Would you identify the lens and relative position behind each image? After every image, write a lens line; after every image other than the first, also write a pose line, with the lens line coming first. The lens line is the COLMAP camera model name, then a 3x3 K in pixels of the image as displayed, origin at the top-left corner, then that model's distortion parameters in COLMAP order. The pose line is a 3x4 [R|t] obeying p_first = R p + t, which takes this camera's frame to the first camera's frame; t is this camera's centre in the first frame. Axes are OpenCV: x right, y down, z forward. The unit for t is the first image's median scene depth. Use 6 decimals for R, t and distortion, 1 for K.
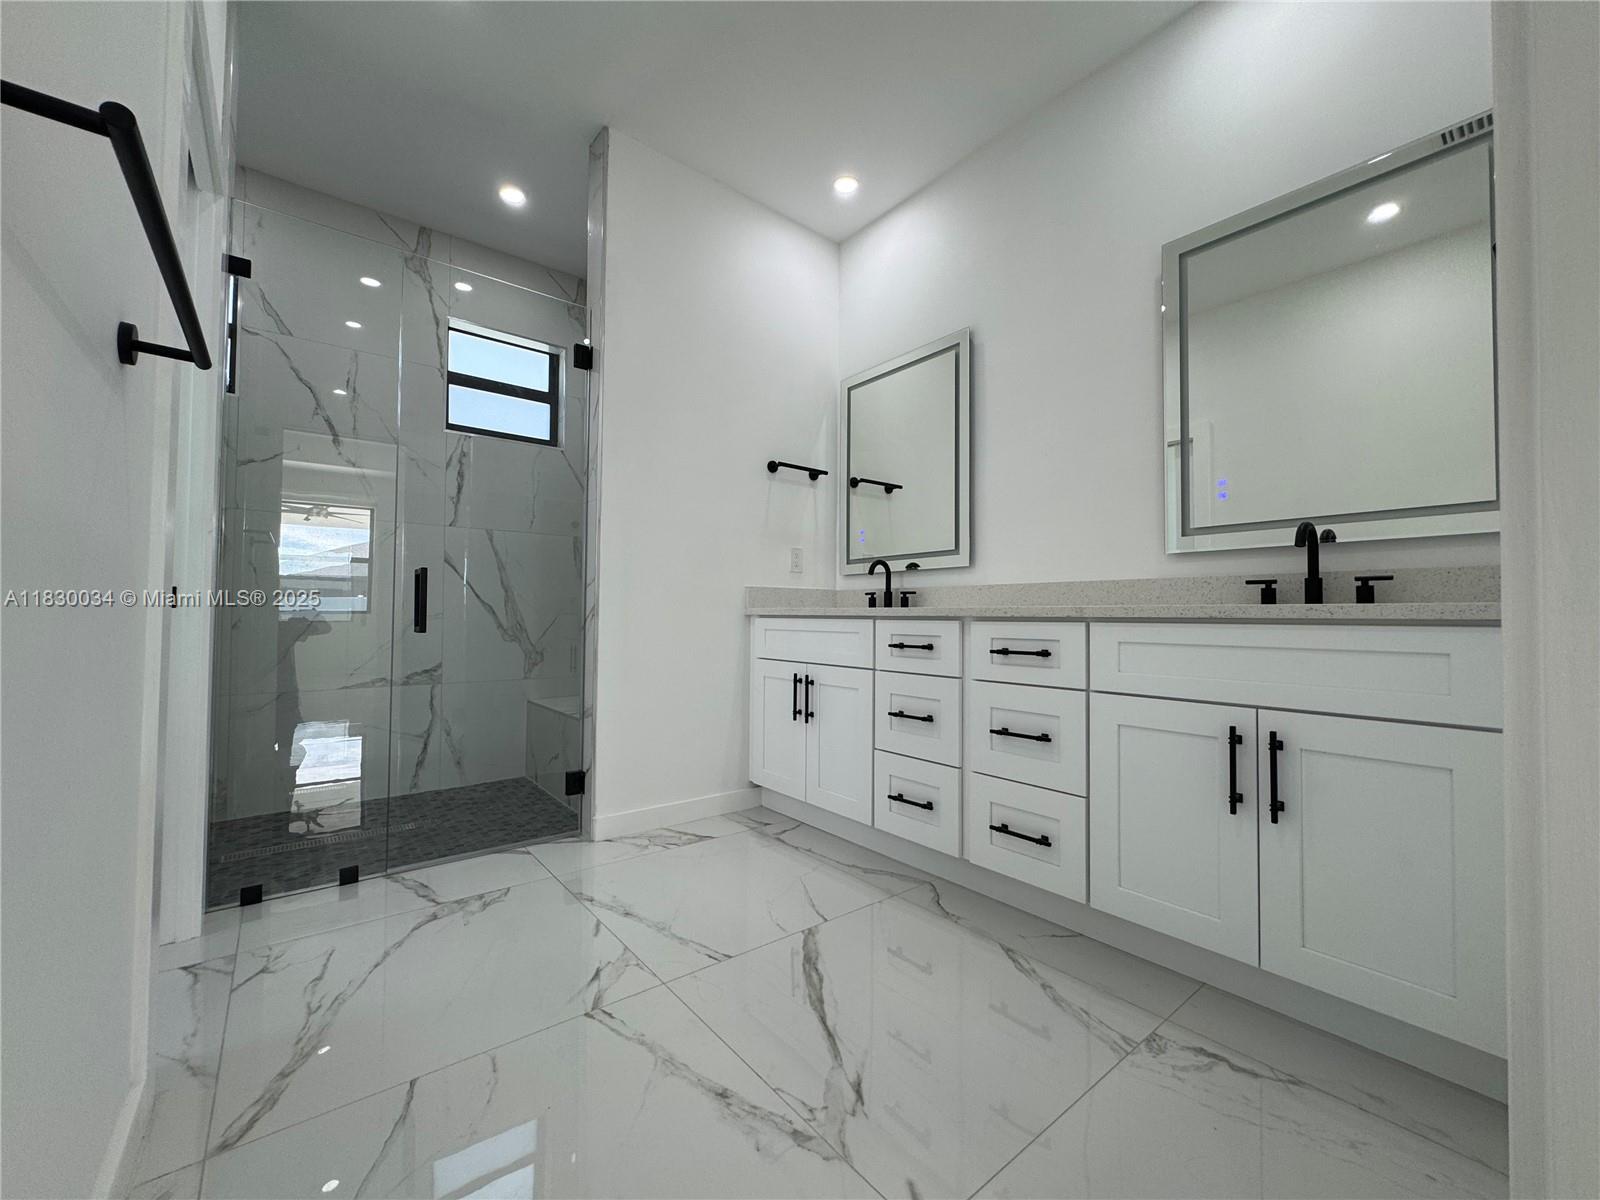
lens RADIAL K [[647.6, 0, 808.8], [0, 647.6, 598.2], [0, 0, 1]] dist [-0.003656, 0.001579]
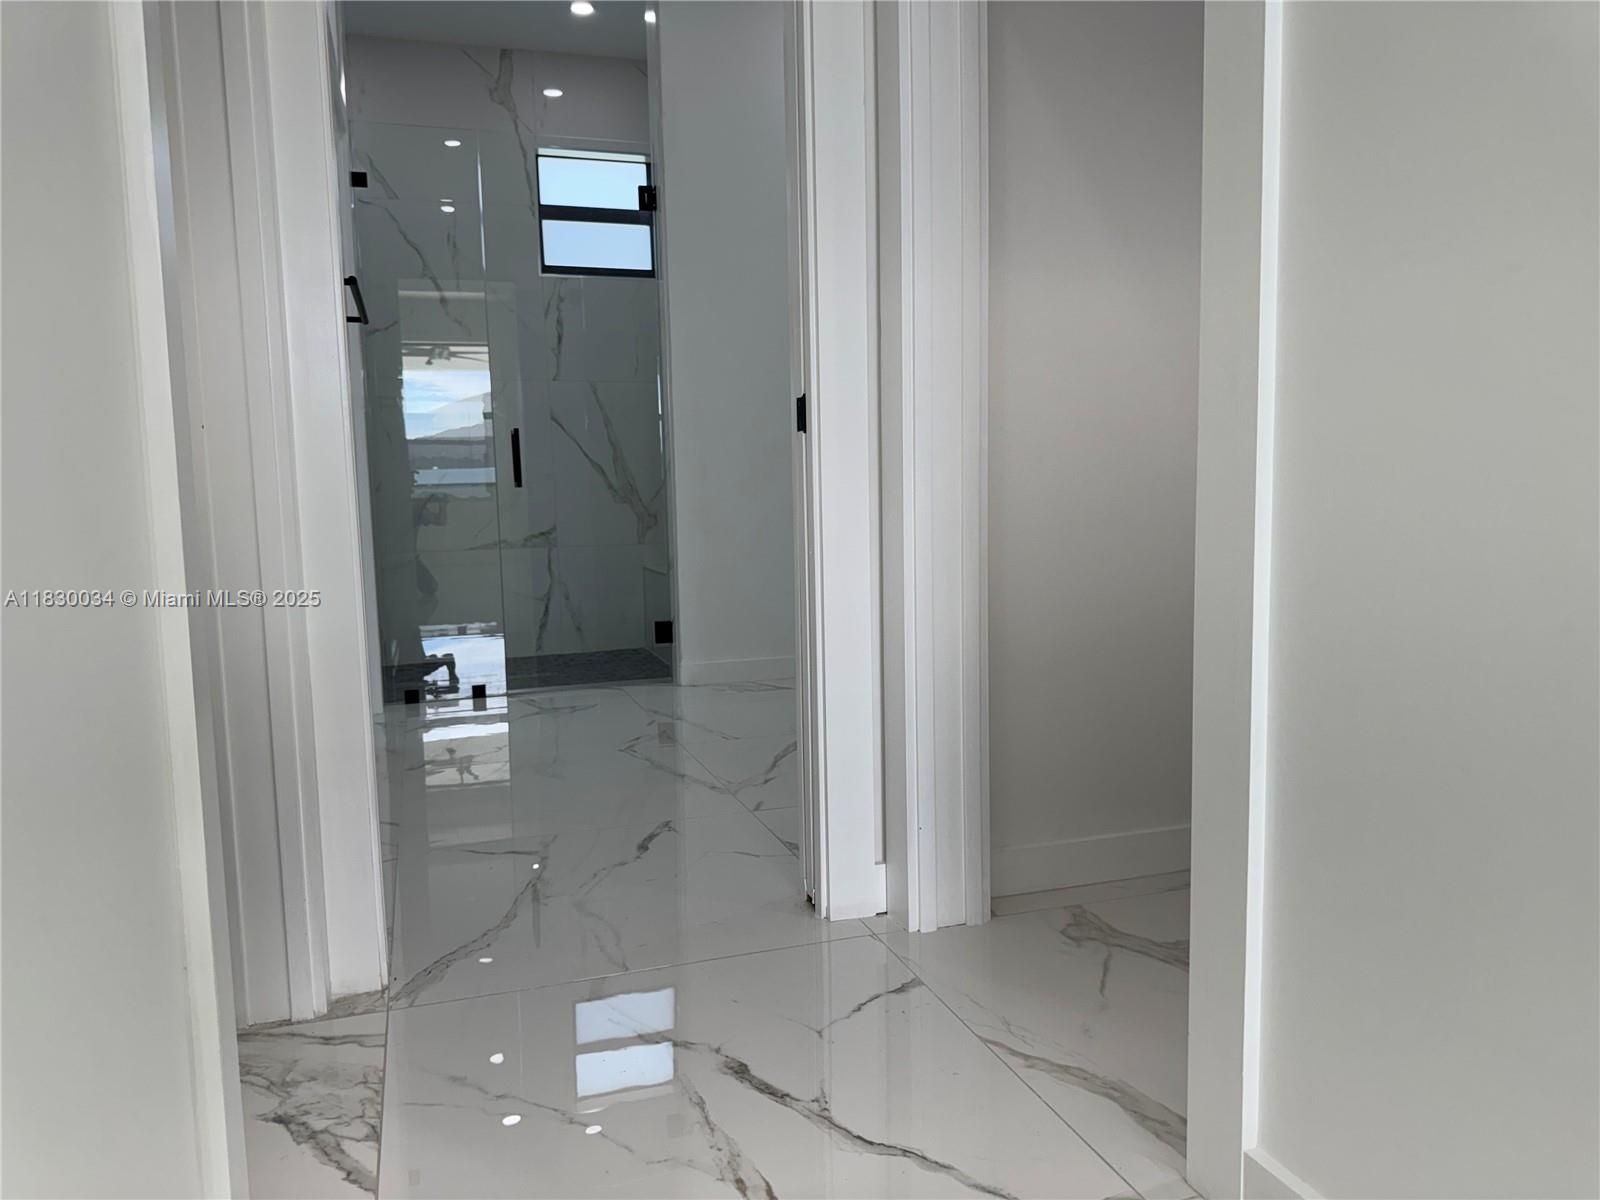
lens RADIAL K [[1145.7, 0, 804.2], [0, 1145.7, 608.7], [0, 0, 1]] dist [0.058702, -0.073781]
pose [[0.936831, 0.009988, -0.349640, 0.457663], [0.037669, 0.990898, 0.129237, 0.019496], [0.347748, -0.134244, 0.927928, -0.573415]]
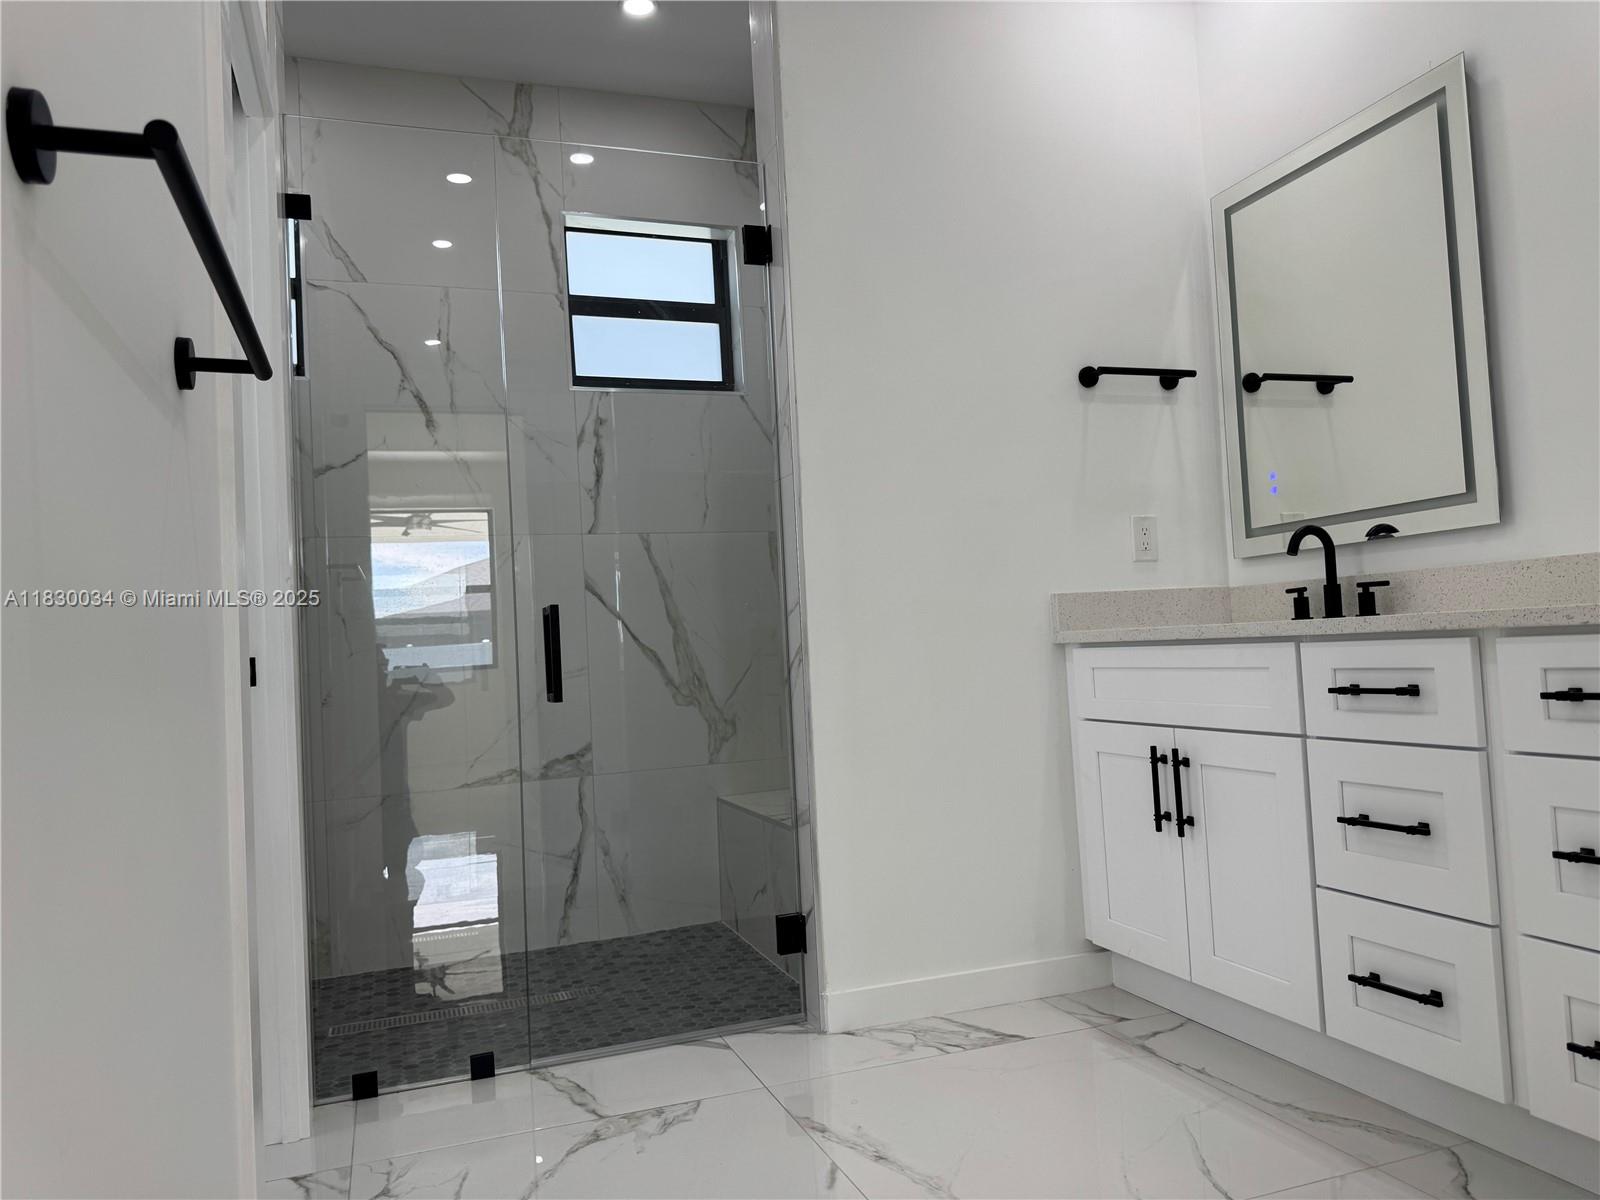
lens RADIAL K [[1145.7, 0, 809.2], [0, 1145.7, 604.7], [0, 0, 1]] dist [0.058702, -0.073781]
pose [[0.943918, -0.068441, -0.323009, 0.028063], [0.067529, 0.997618, -0.014044, -0.010548], [0.323201, -0.008556, 0.946292, -0.025968]]
